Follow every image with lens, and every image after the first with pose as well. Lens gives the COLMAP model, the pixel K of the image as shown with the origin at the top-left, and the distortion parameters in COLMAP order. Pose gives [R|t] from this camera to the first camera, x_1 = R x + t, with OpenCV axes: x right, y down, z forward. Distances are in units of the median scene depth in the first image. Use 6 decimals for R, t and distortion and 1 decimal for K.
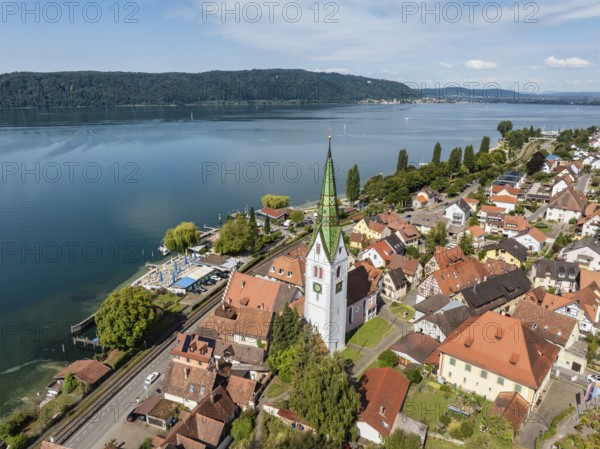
lens RADIAL K [[421.9, 0, 303.9], [0, 421.9, 223.9], [0, 0, 1]] dist [-0.040136, 0.010797]
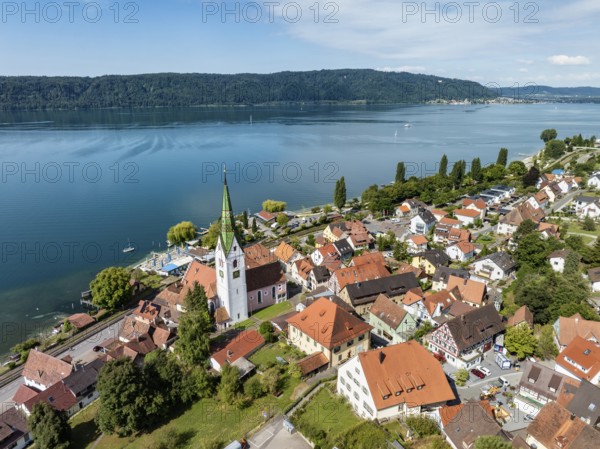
lens RADIAL K [[421.9, 0, 303.9], [0, 421.9, 223.9], [0, 0, 1]] dist [-0.040136, 0.010797]
pose [[0.986302, 0.044994, -0.158693, 0.255983], [-0.044418, 0.998987, 0.007179, -0.020184], [0.158855, -0.000032, 0.987302, -0.181876]]
